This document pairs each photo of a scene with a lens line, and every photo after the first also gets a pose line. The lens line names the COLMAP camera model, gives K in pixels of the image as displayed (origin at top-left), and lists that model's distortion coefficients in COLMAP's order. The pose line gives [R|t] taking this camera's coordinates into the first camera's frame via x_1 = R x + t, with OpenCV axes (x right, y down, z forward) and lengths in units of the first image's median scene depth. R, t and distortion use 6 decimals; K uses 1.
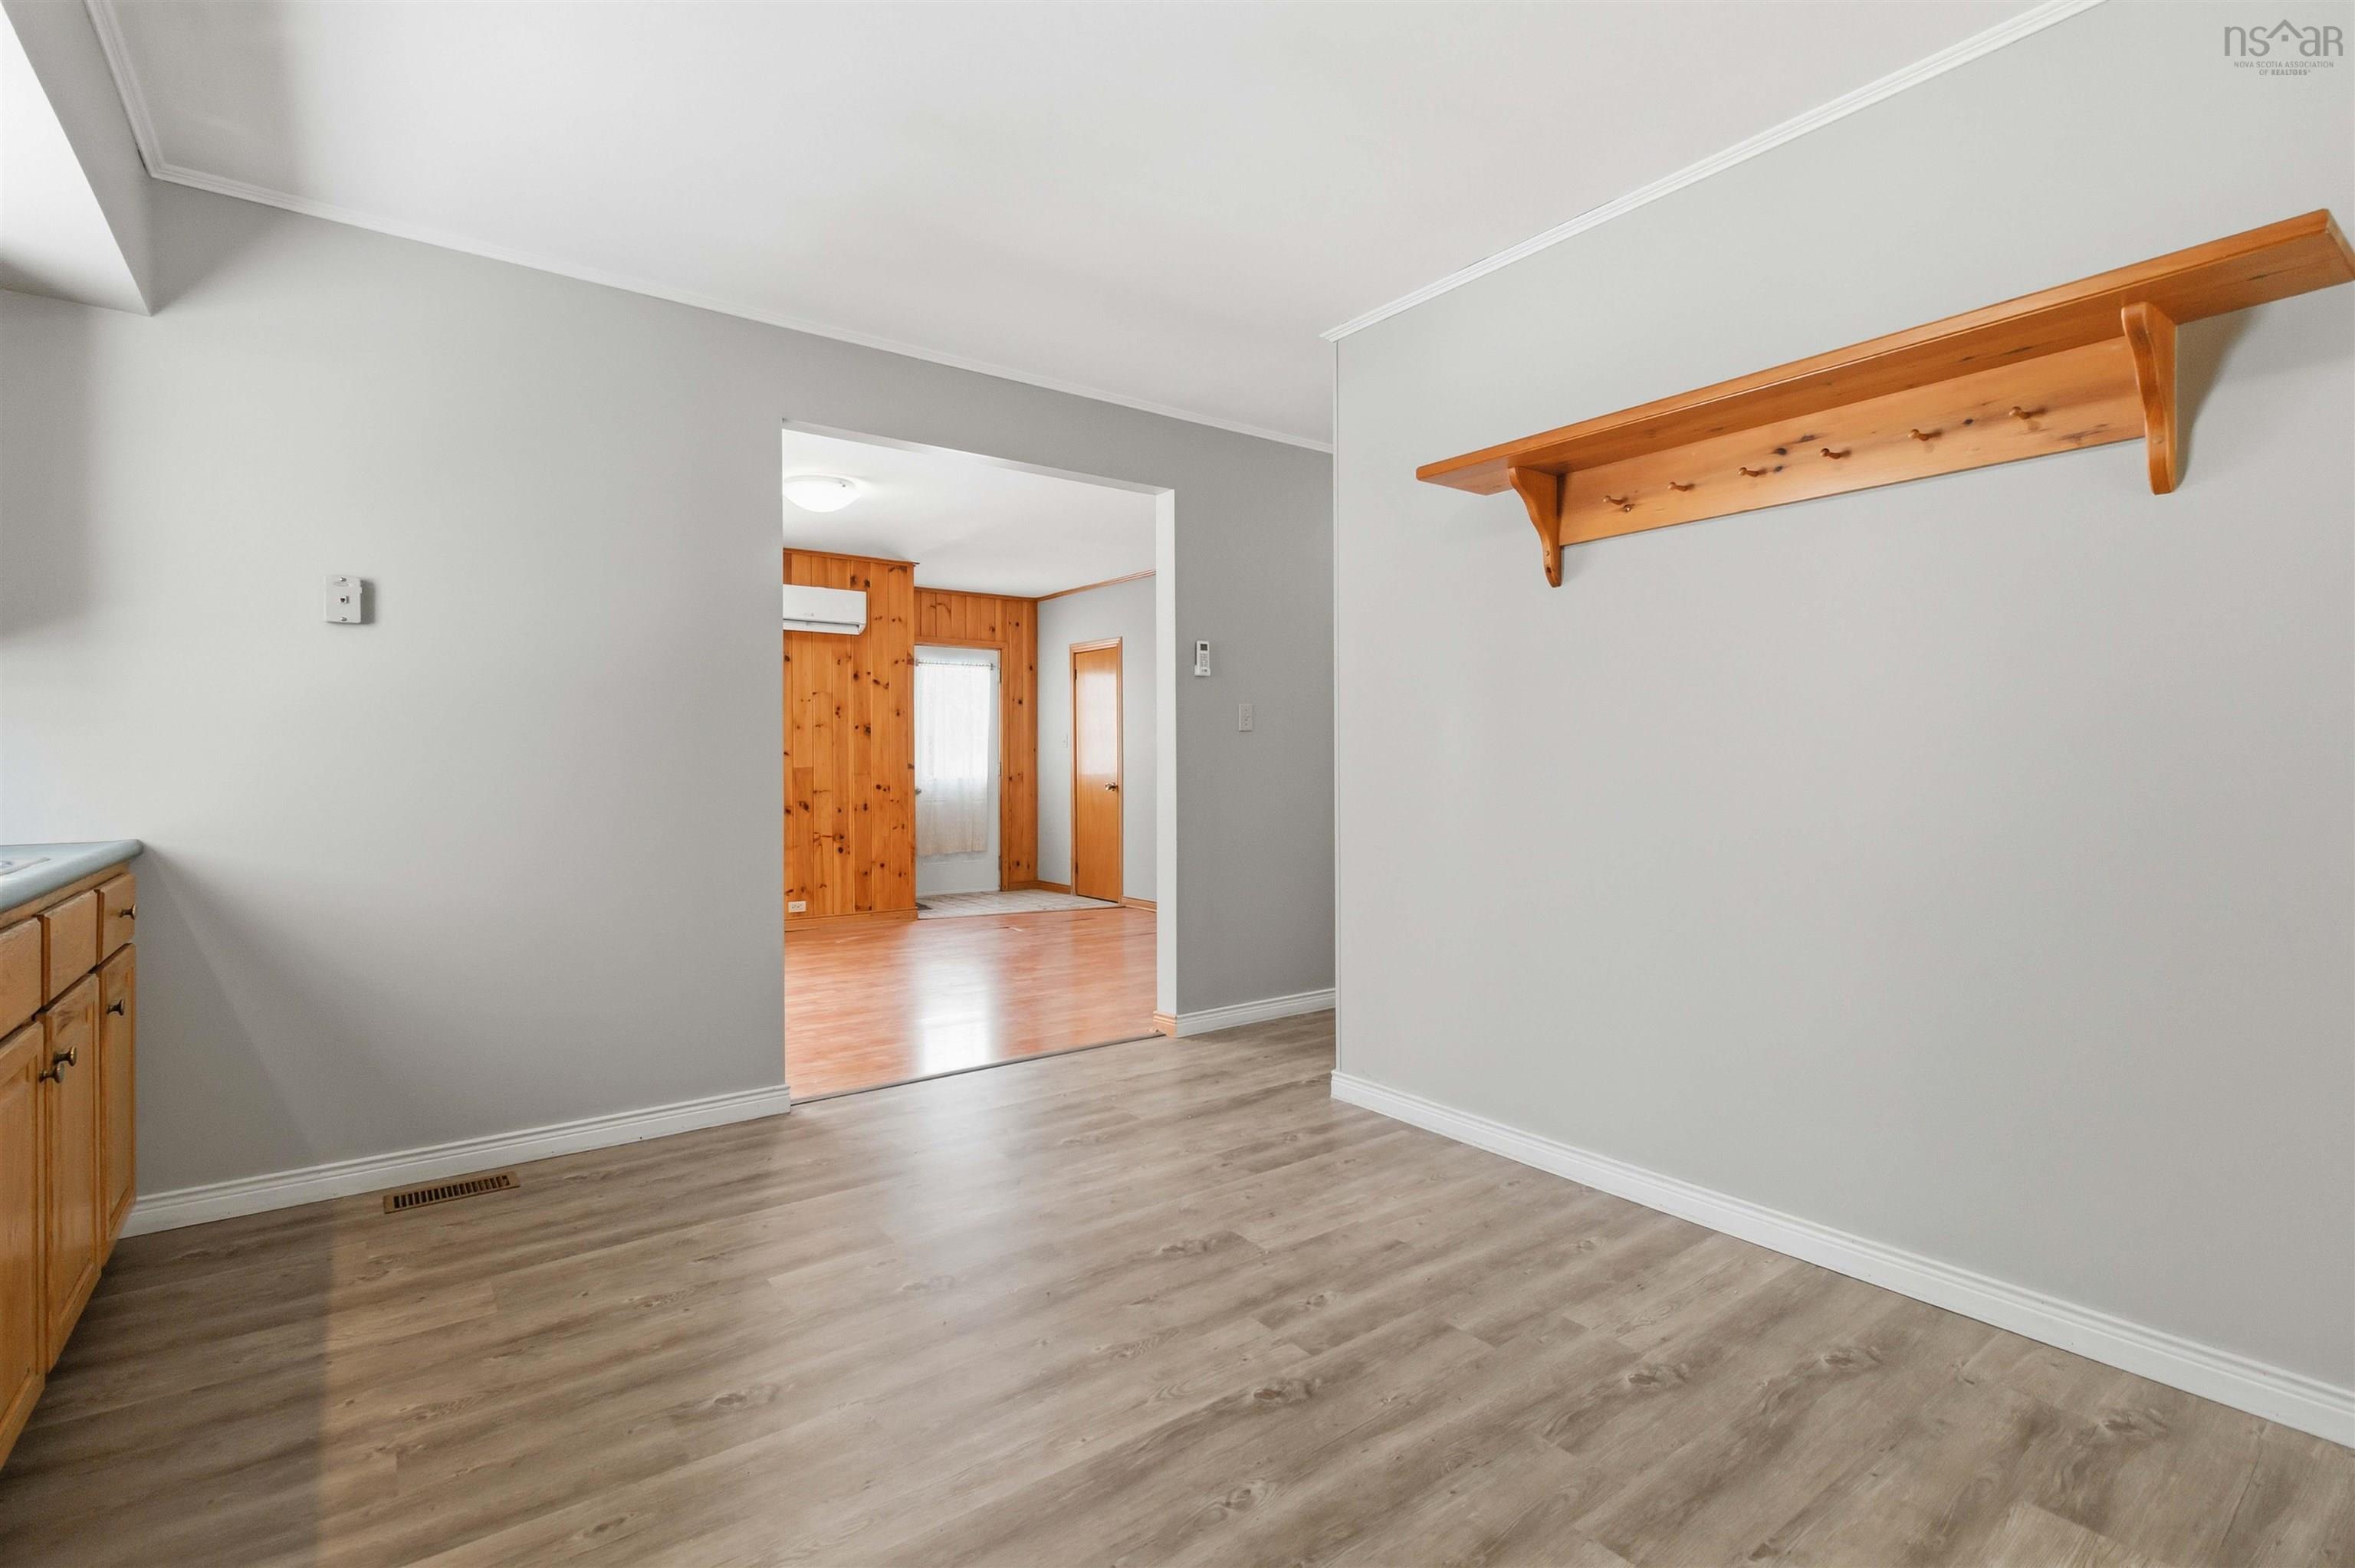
lens RADIAL K [[1093.5, 0, 1182.1], [0, 1093.5, 775.2], [0, 0, 1]] dist [-0.002740, -0.000702]
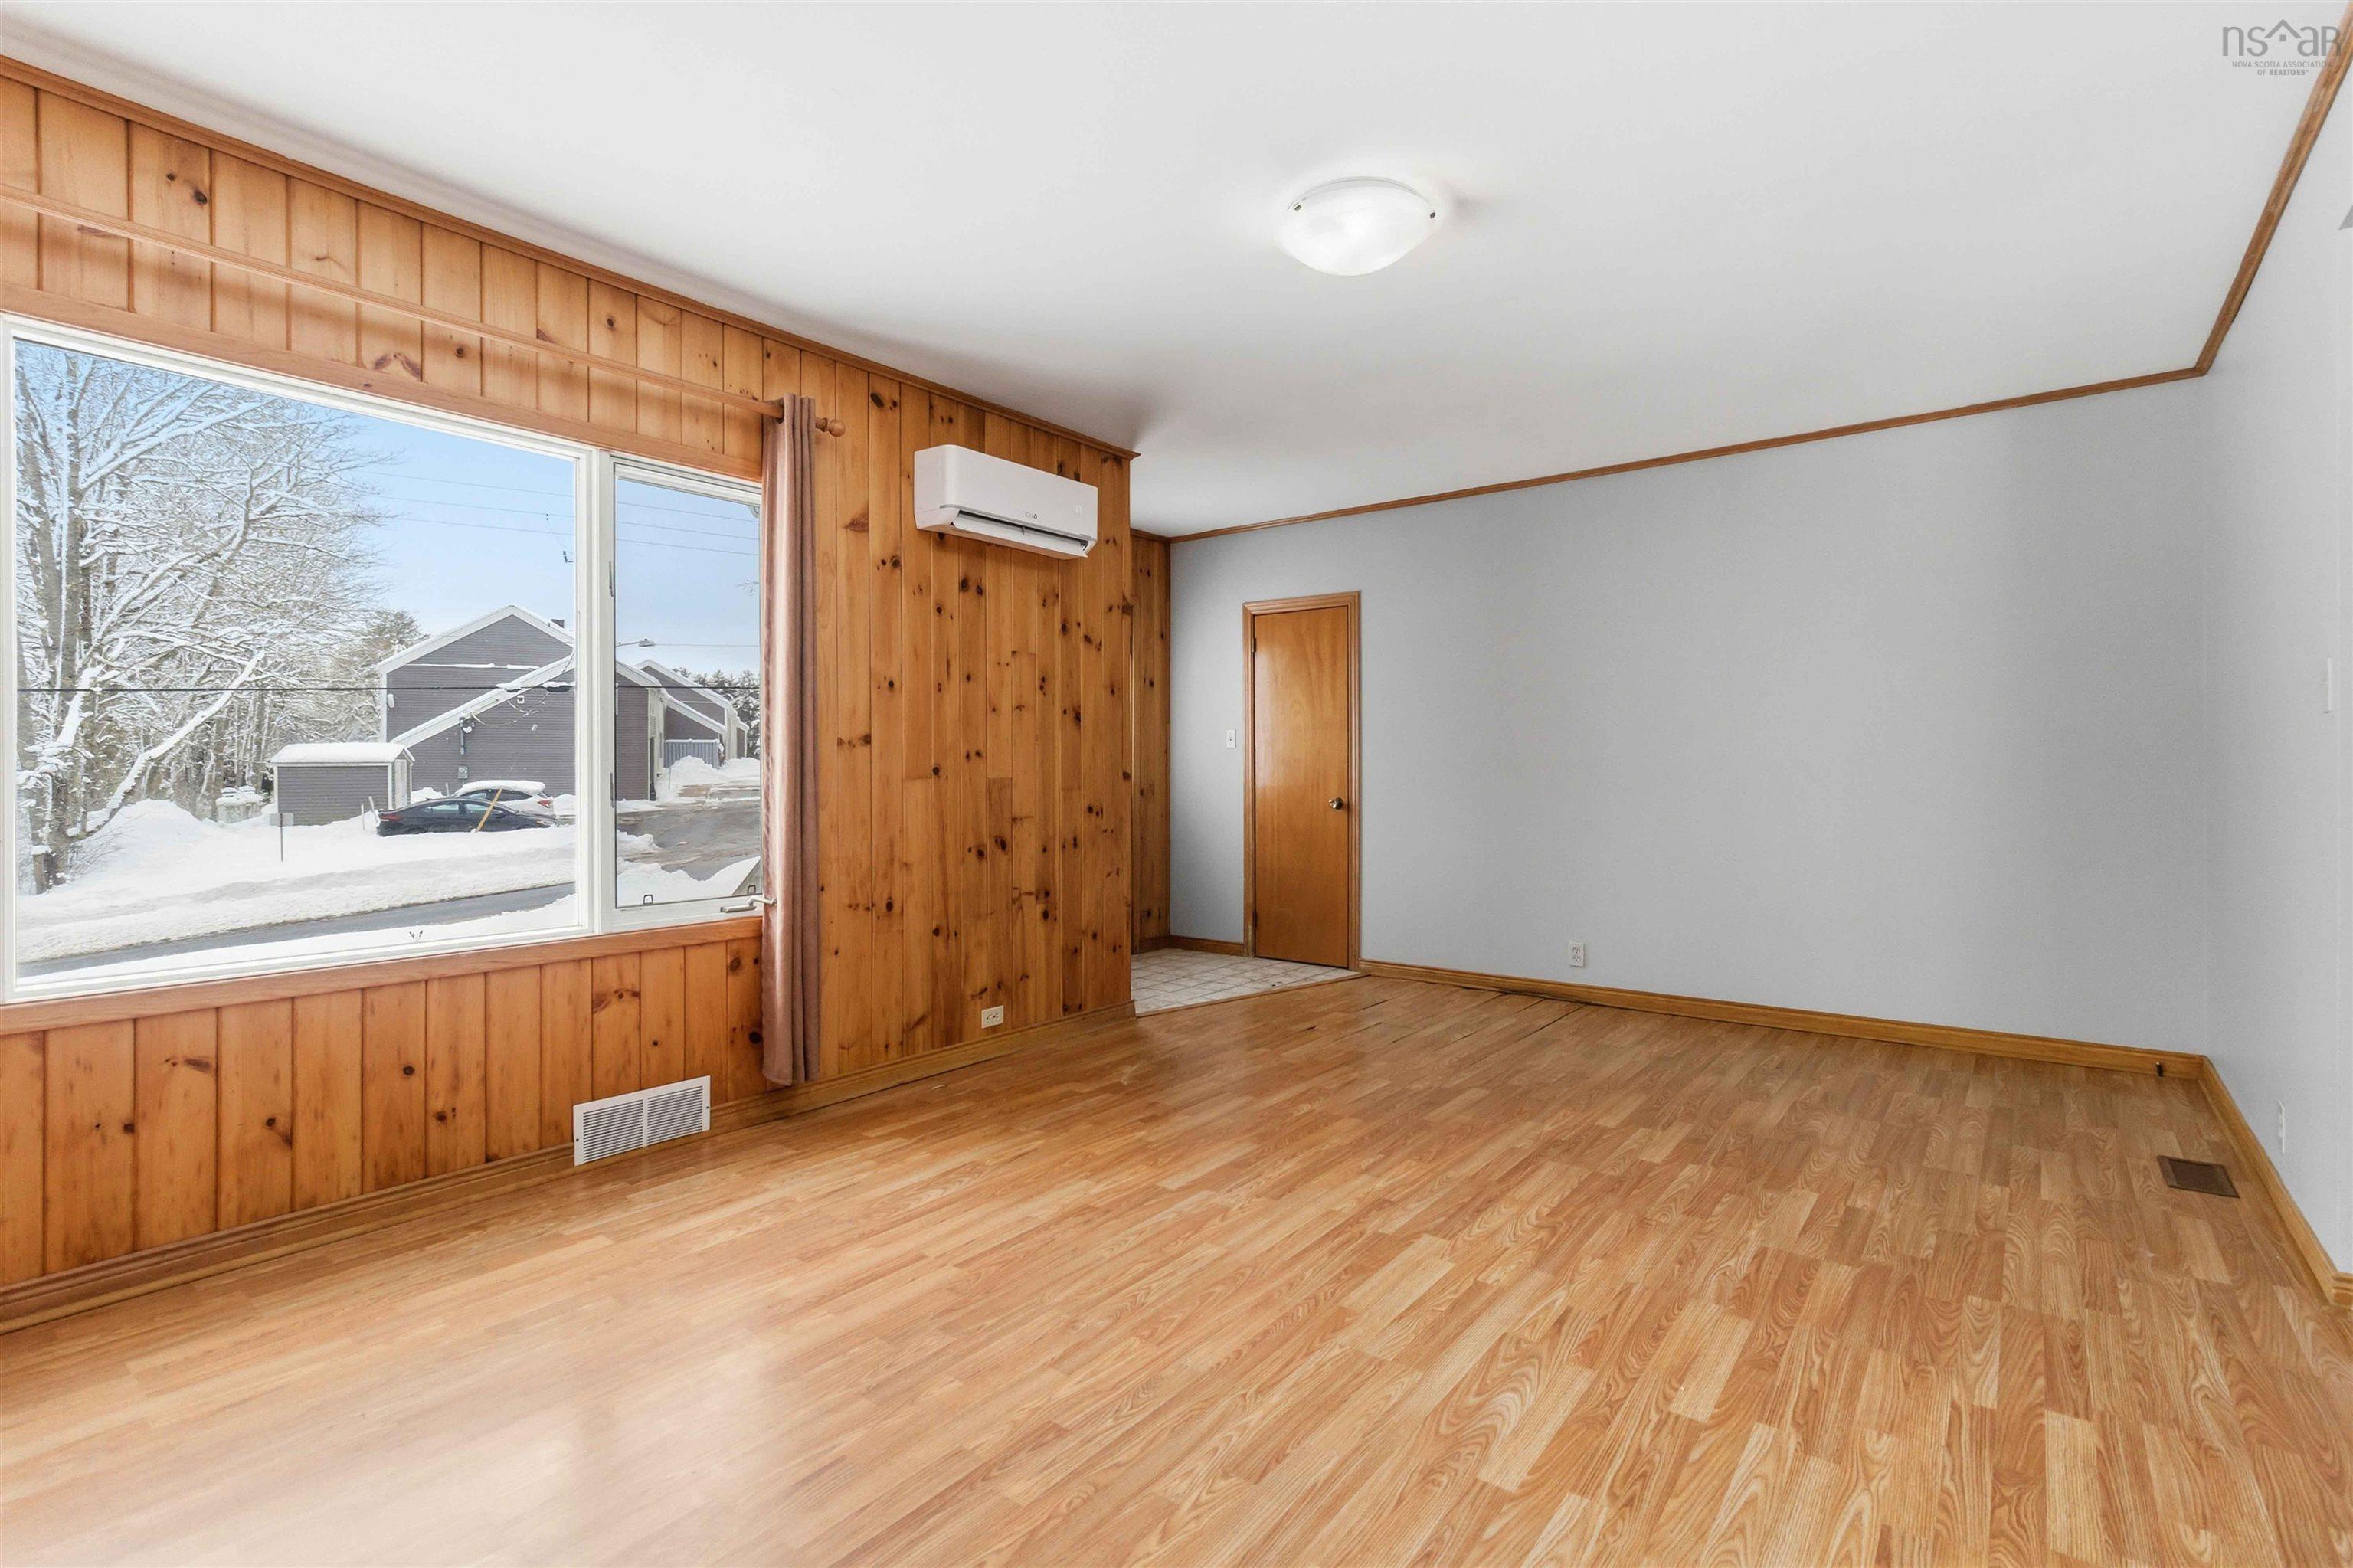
lens RADIAL K [[1092.7, 0, 1178.6], [0, 1092.7, 773.5], [0, 0, 1]] dist [-0.002740, -0.000702]
pose [[0.966369, -0.003274, 0.257139, -0.396261], [0.005313, 0.999960, -0.007236, -0.004733], [-0.257105, 0.008359, 0.966347, 0.398578]]
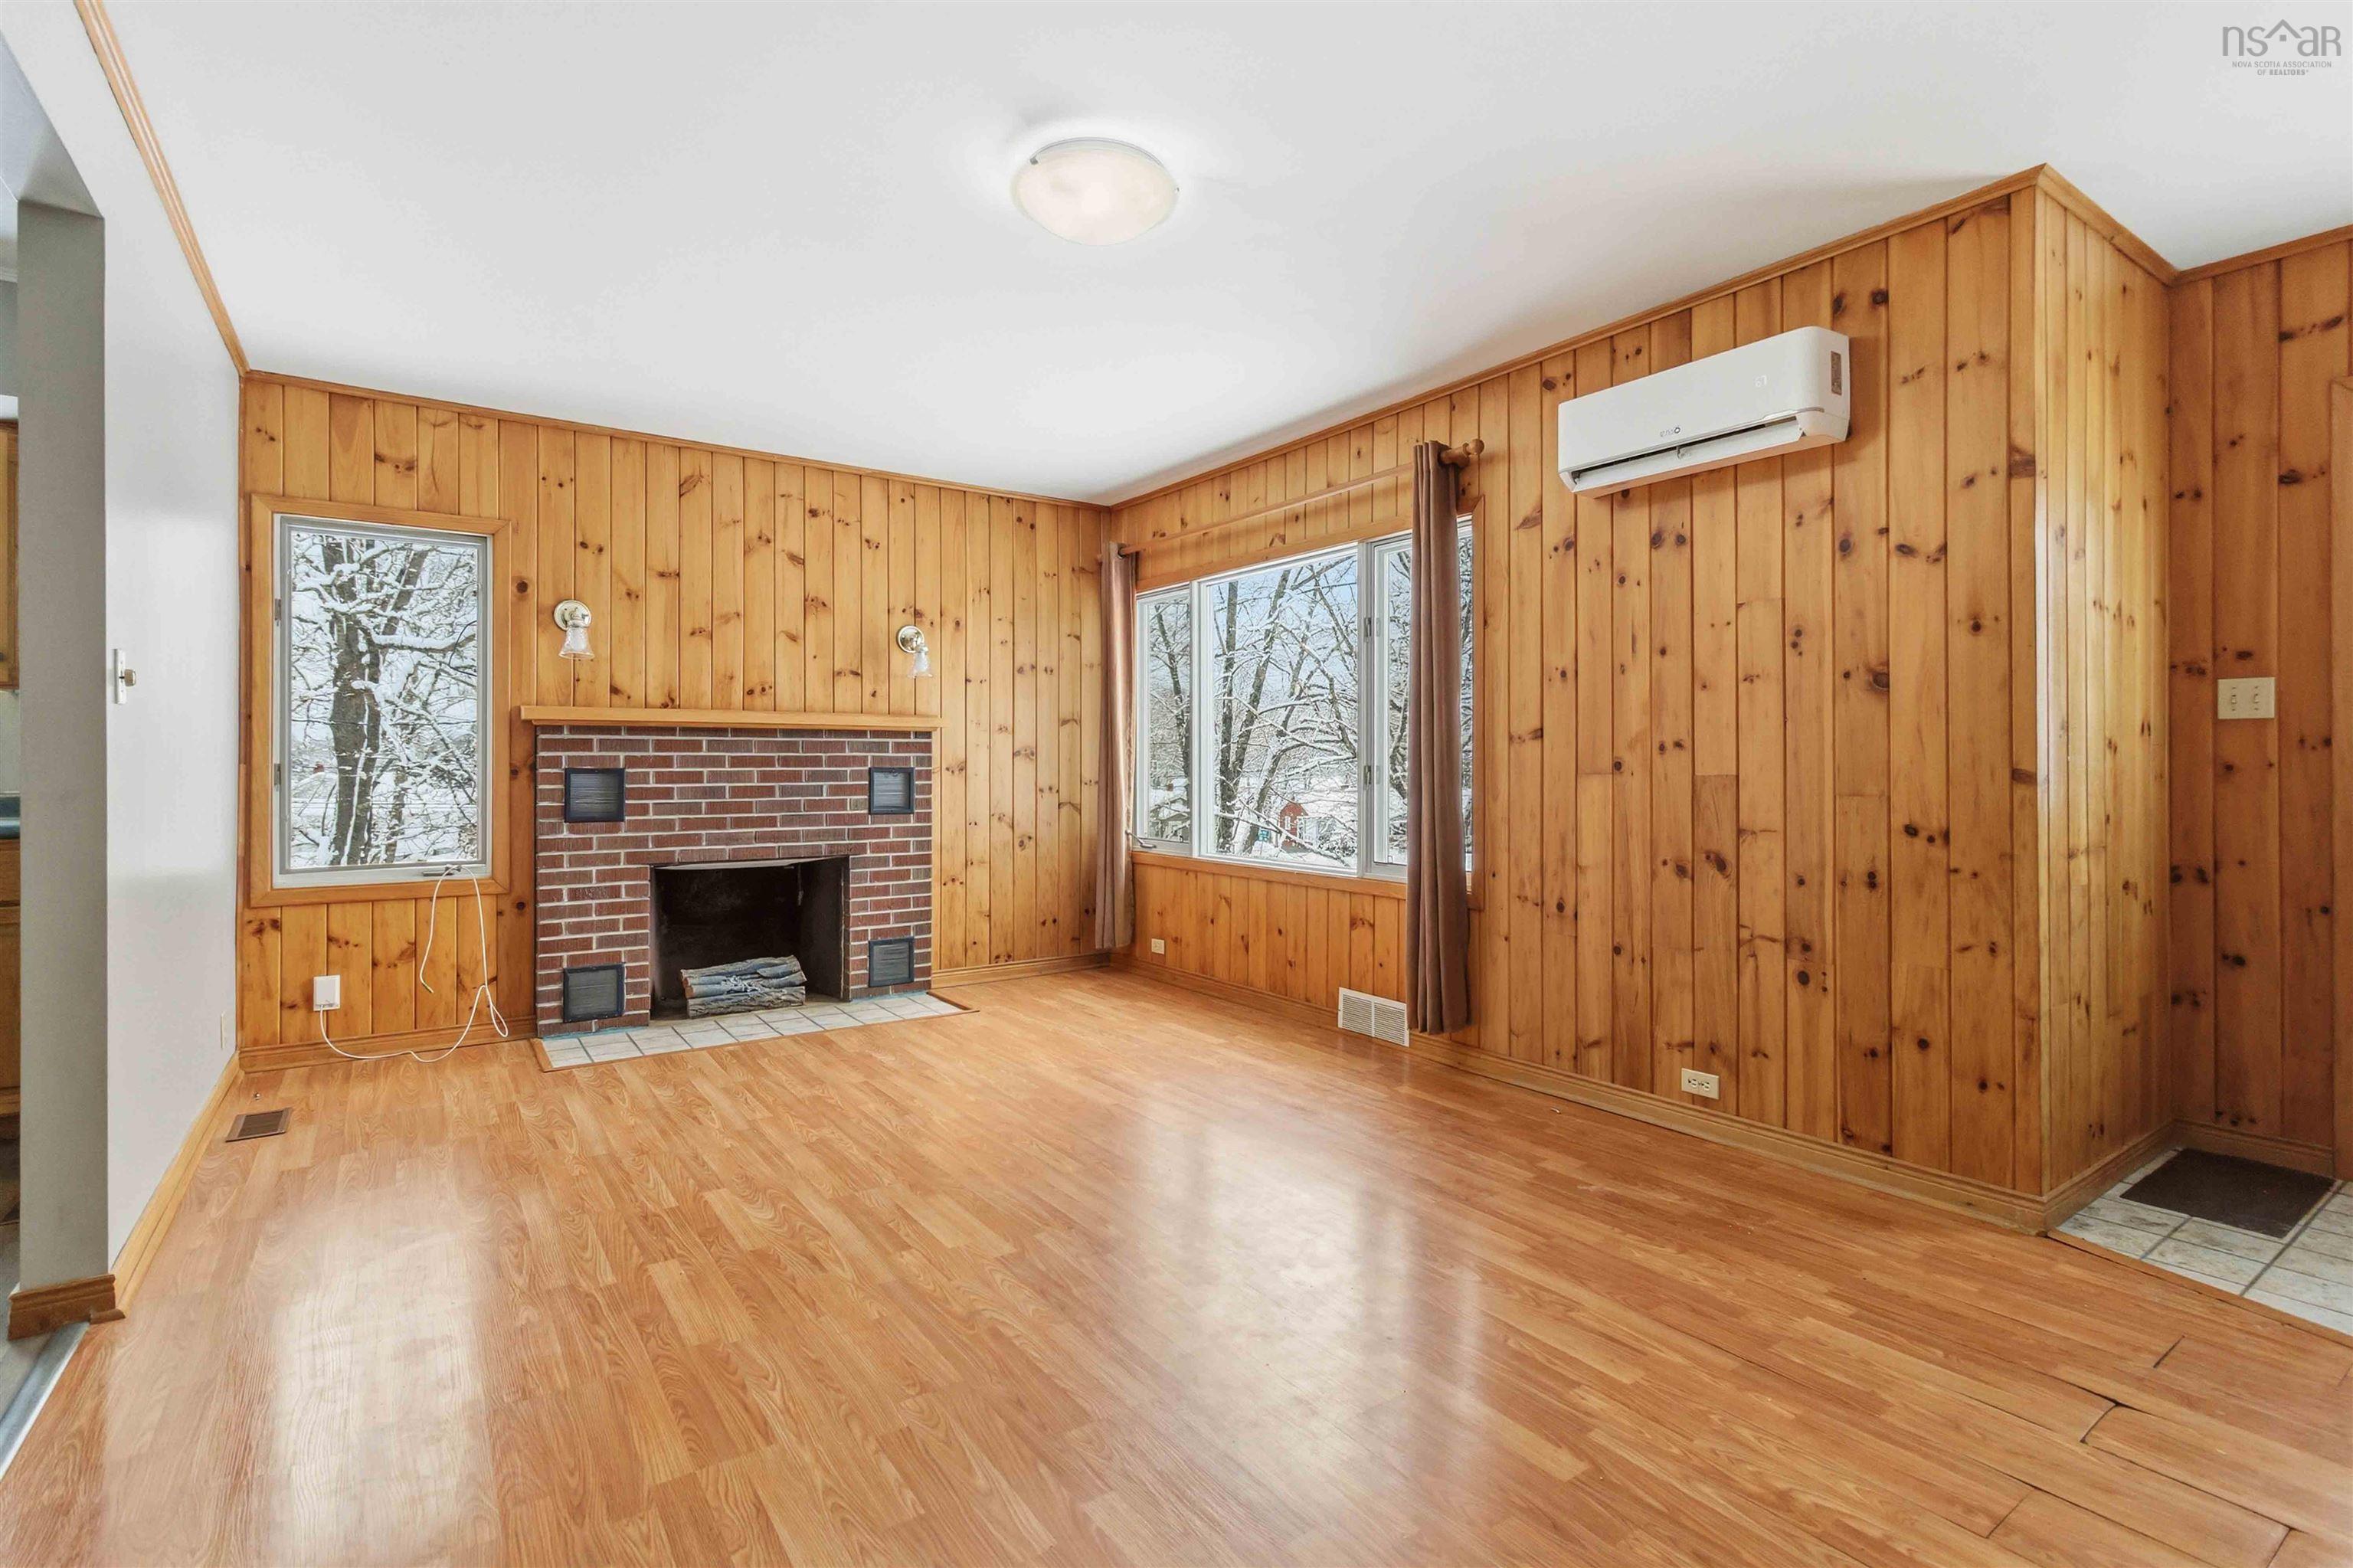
lens RADIAL K [[1092.7, 0, 1175.0], [0, 1092.7, 761.0], [0, 0, 1]] dist [-0.002740, -0.000702]
pose [[-0.032749, -0.003126, -0.999459, 0.105405], [-0.013082, 0.999911, -0.002699, -0.008830], [0.999378, 0.012986, -0.032787, 0.776854]]
